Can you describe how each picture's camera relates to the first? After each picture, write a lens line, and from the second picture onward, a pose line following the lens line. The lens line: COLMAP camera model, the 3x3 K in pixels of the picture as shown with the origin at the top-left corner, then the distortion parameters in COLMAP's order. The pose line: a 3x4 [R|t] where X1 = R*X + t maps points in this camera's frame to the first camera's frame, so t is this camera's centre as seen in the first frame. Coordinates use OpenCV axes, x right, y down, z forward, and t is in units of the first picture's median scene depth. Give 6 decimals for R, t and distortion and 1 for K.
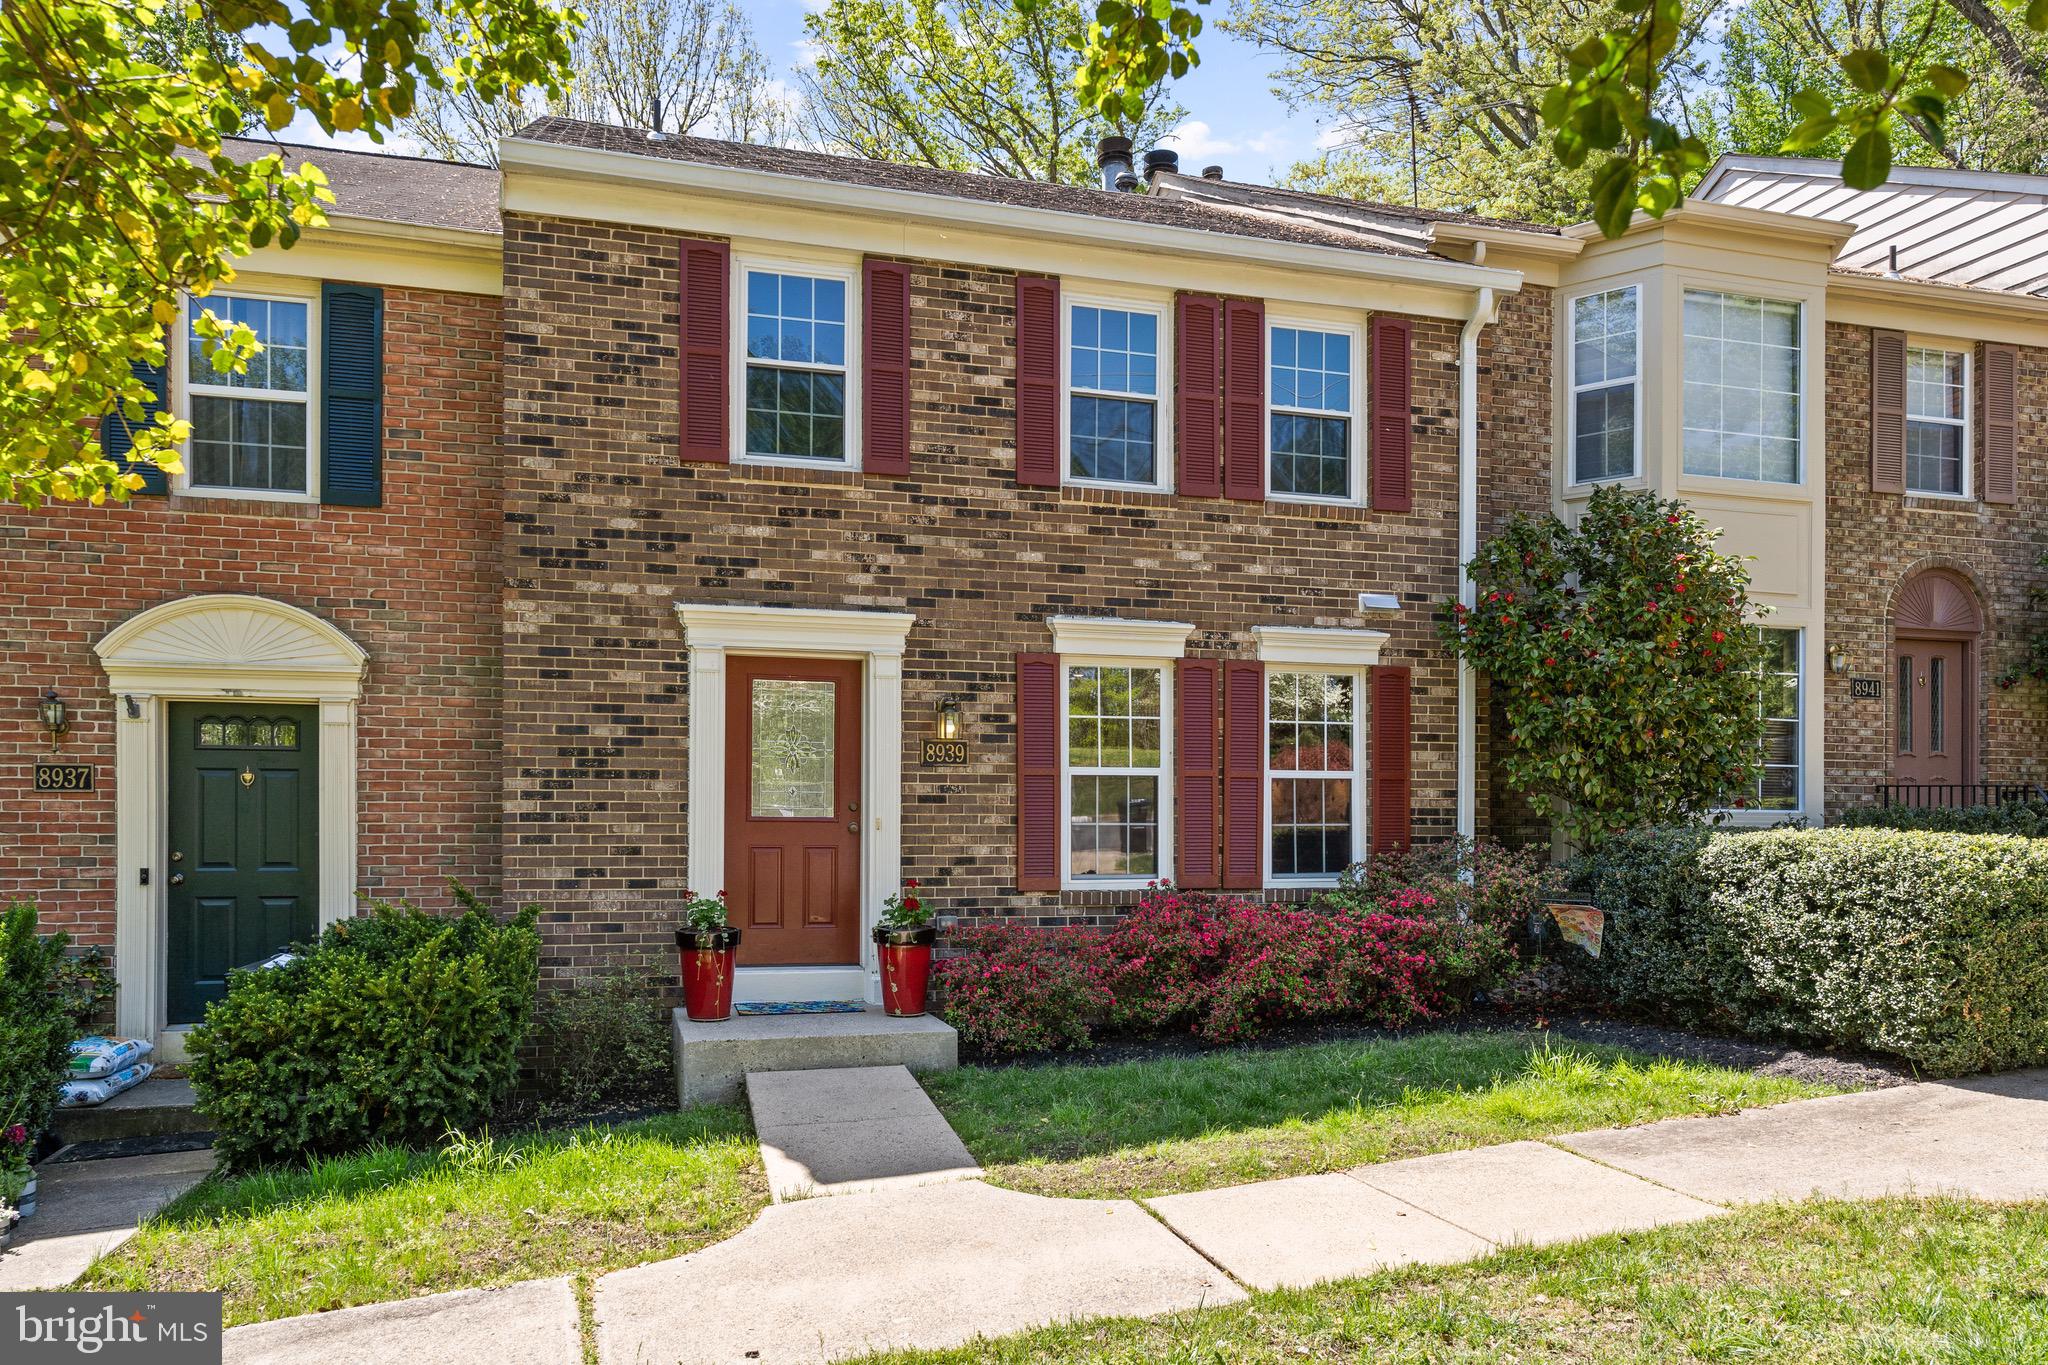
lens RADIAL K [[1446.2, 0, 1025.7], [0, 1446.2, 797.8], [0, 0, 1]] dist [0.012166, 0.003932]
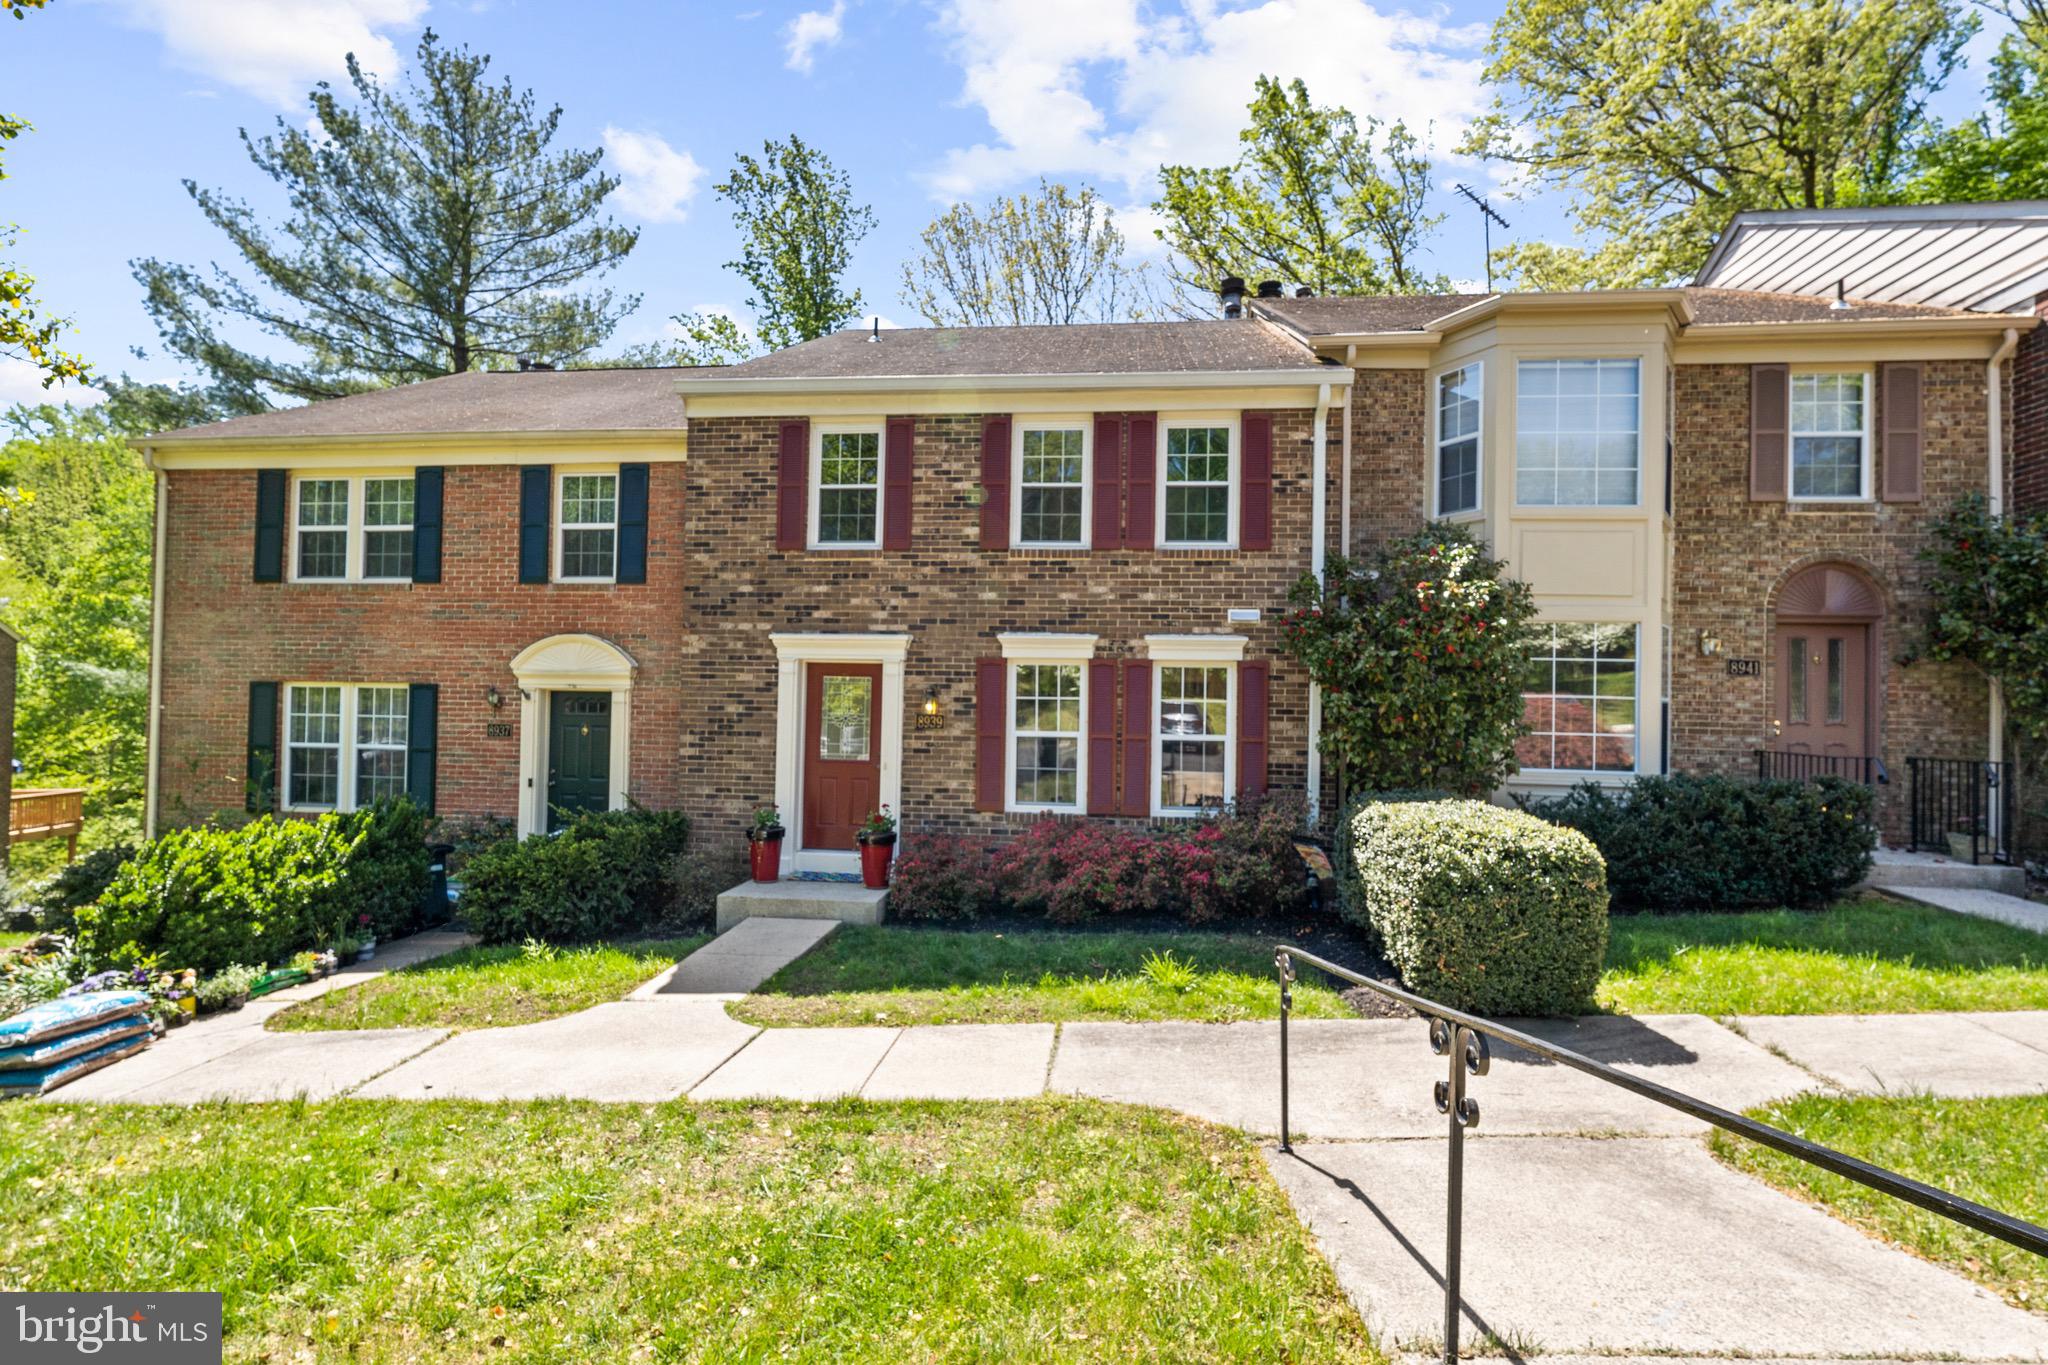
lens RADIAL K [[969.0, 0, 1024.0], [0, 969.0, 682.5], [0, 0, 1]] dist [0.004930, 0.000246]
pose [[0.922280, 0.001652, -0.386518, 0.446422], [-0.010160, 0.999749, -0.019970, -0.053577], [0.386388, 0.022345, 0.922066, 0.058413]]
